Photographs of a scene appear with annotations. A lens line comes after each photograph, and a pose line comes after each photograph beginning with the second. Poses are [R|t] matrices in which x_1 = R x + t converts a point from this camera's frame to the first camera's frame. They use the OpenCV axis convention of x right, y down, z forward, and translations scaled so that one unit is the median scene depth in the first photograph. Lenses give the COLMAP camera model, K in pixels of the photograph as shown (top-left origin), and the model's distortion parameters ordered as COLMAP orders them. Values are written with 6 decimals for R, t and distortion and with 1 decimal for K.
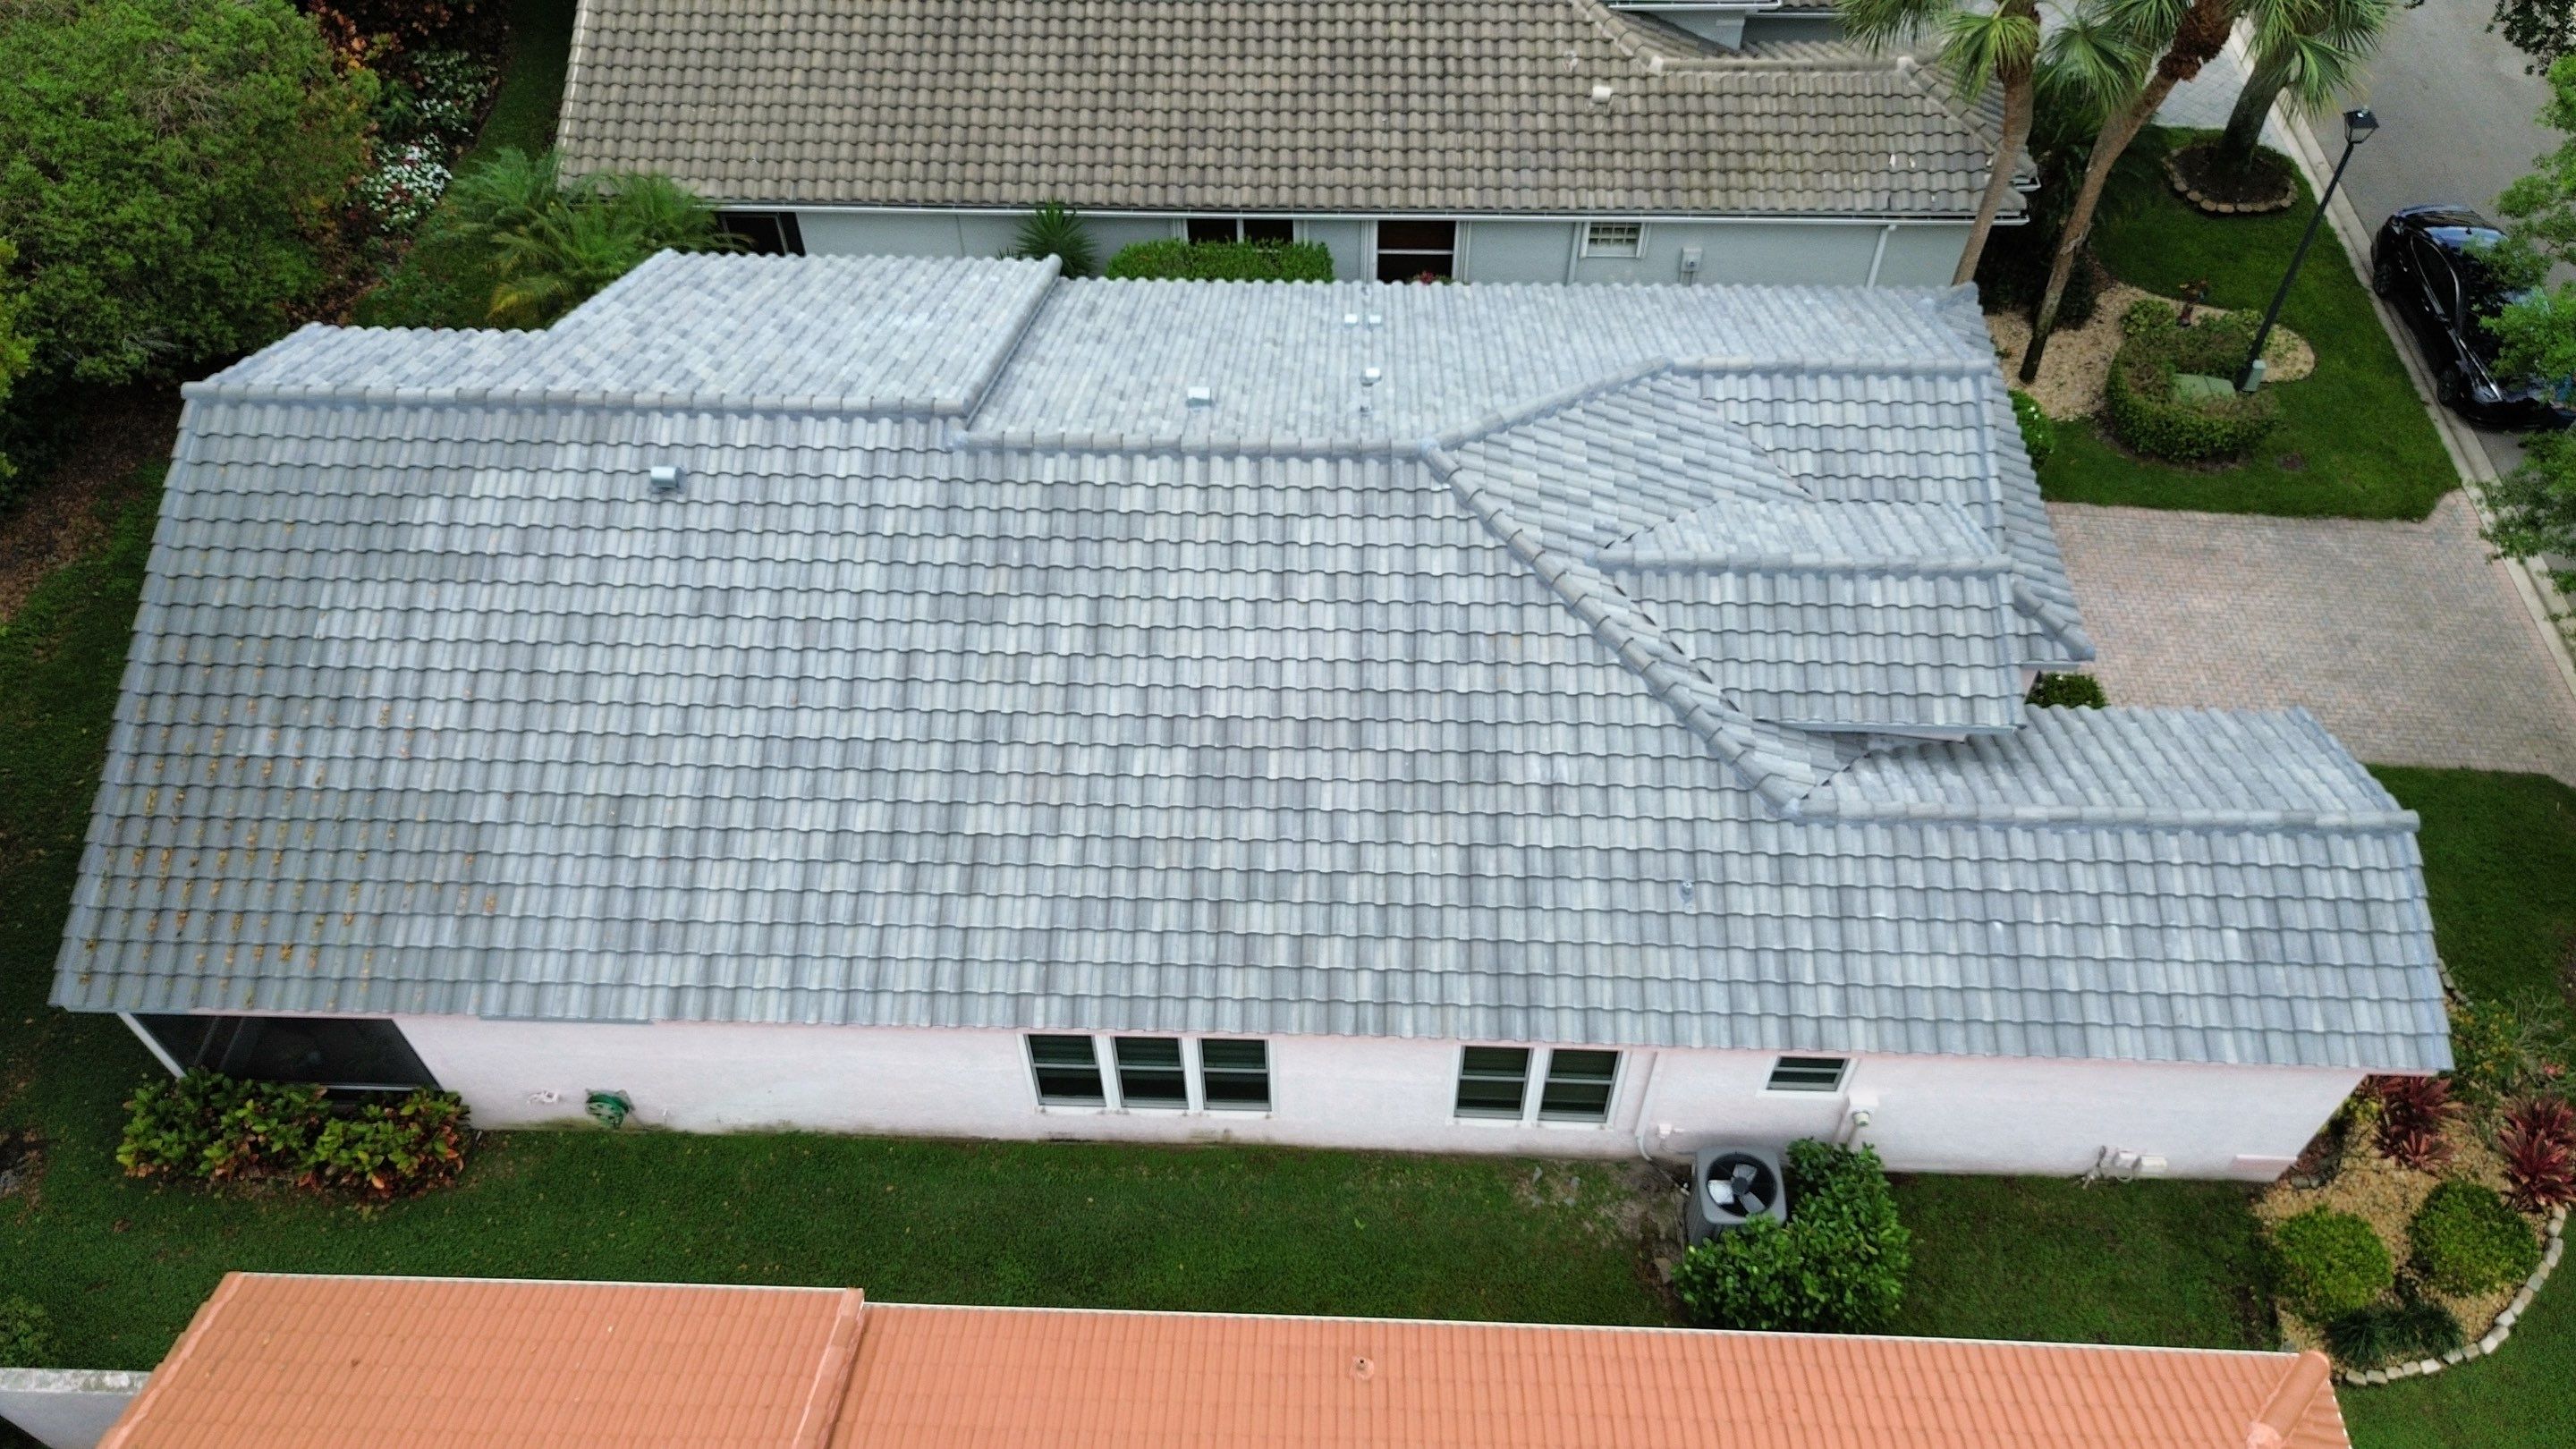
lens RADIAL K [[1870.1, 0, 1292.0], [0, 1870.1, 719.0], [0, 0, 1]] dist [0.022073, -0.013220]
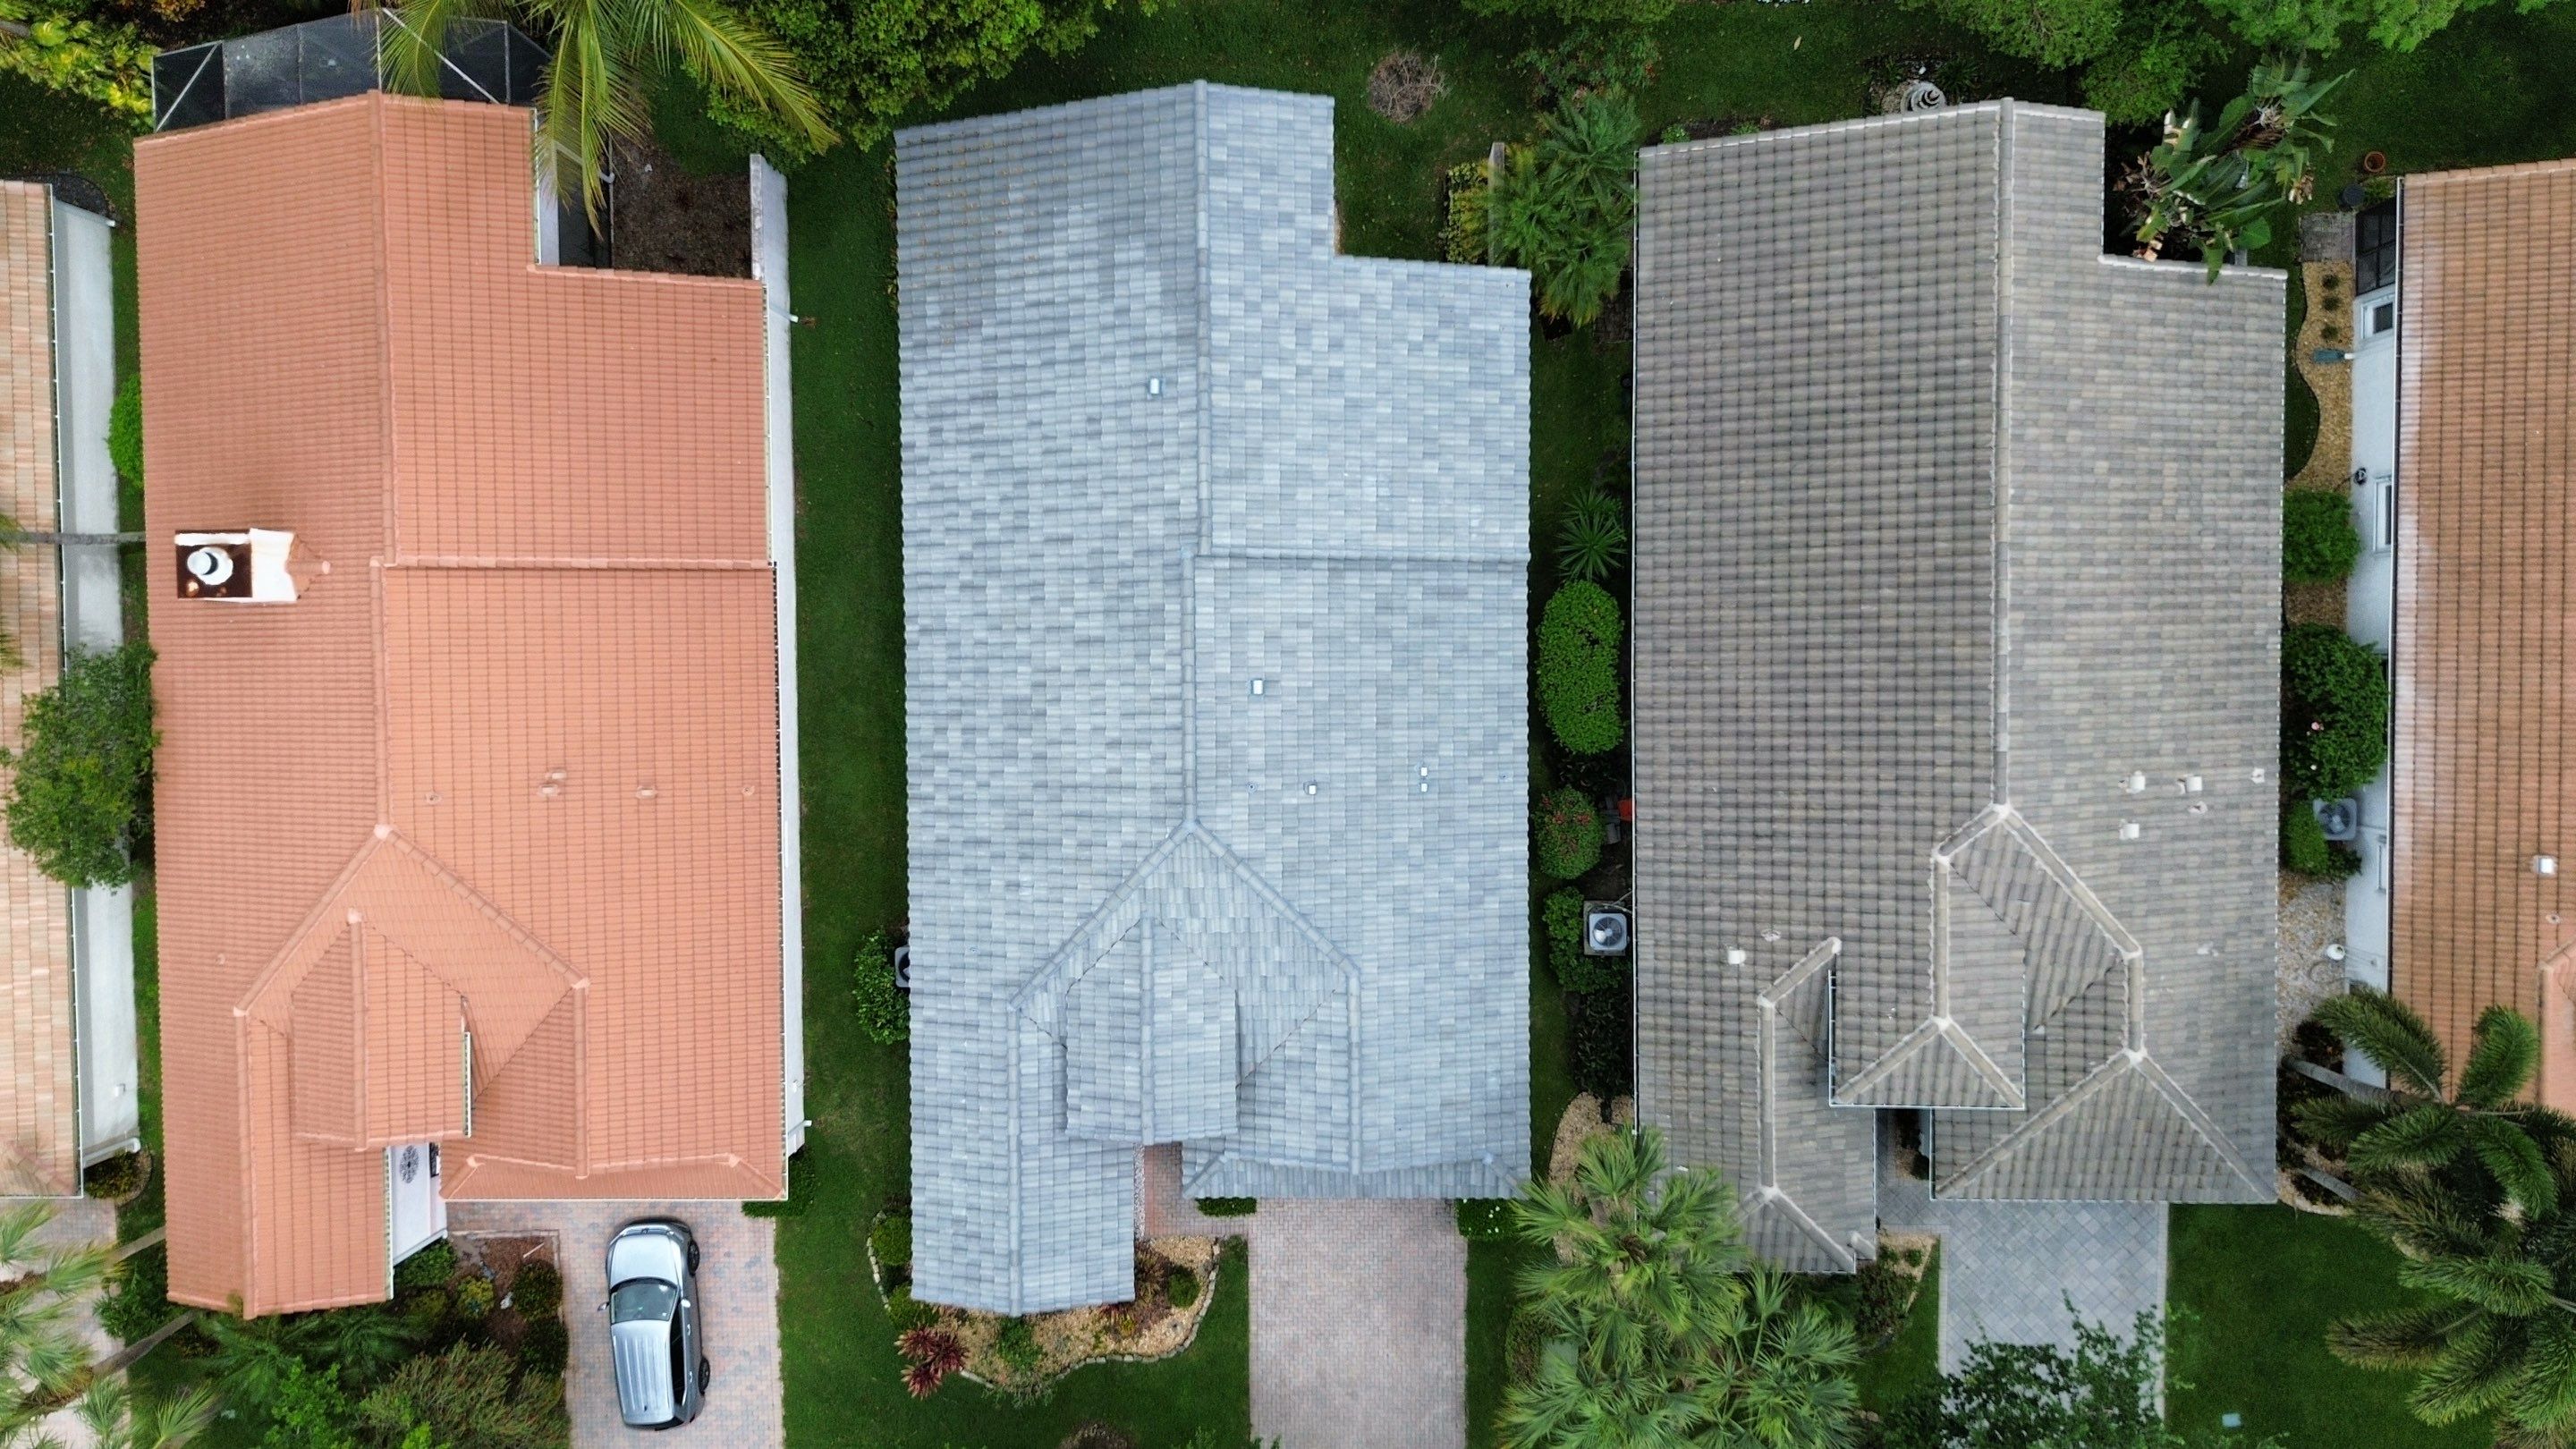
lens RADIAL K [[1870.1, 0, 1295.9], [0, 1870.1, 732.6], [0, 0, 1]] dist [0.022073, -0.013220]
pose [[0.046324, 0.997646, 0.050564, -0.095807], [-0.743641, 0.000644, 0.668579, -1.360120], [0.666973, -0.068573, 0.741920, -0.211165]]
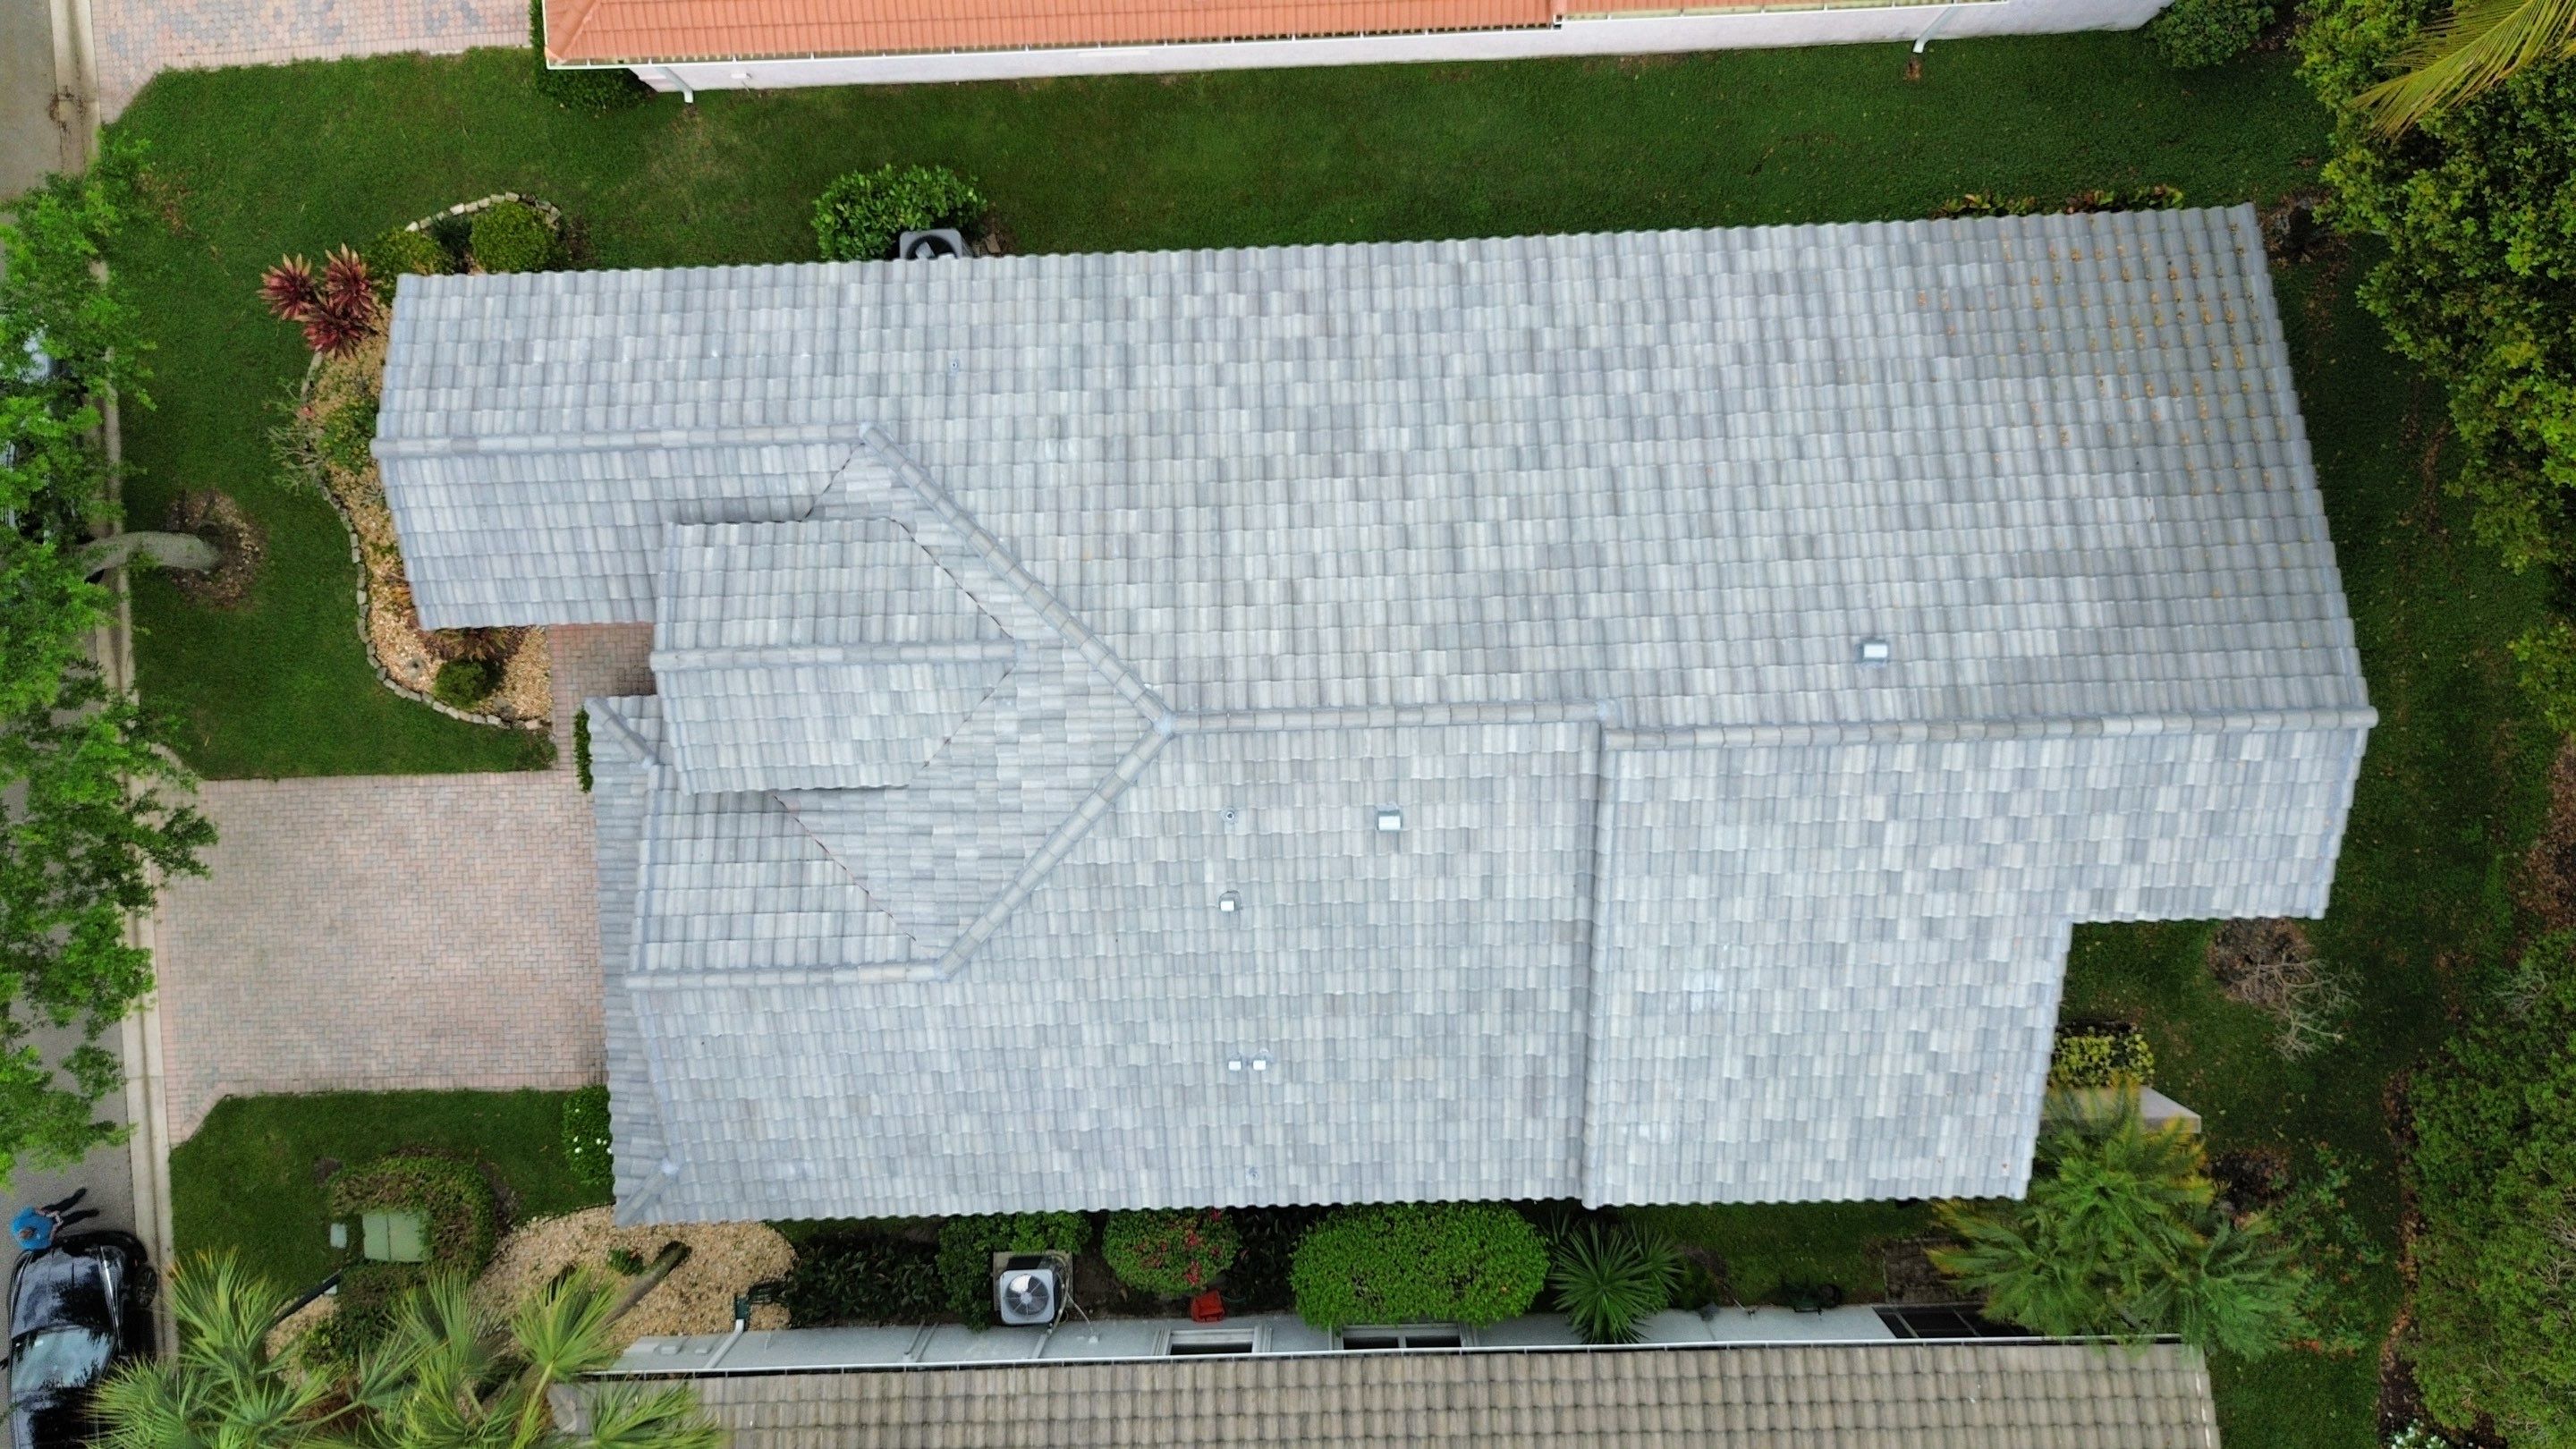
lens RADIAL K [[1870.1, 0, 1283.5], [0, 1870.1, 735.4], [0, 0, 1]] dist [0.022073, -0.013220]
pose [[-0.996779, 0.069702, 0.039676, -0.037272], [-0.032093, -0.799996, 0.599147, -0.787417], [0.073502, 0.595944, 0.799655, 0.147138]]
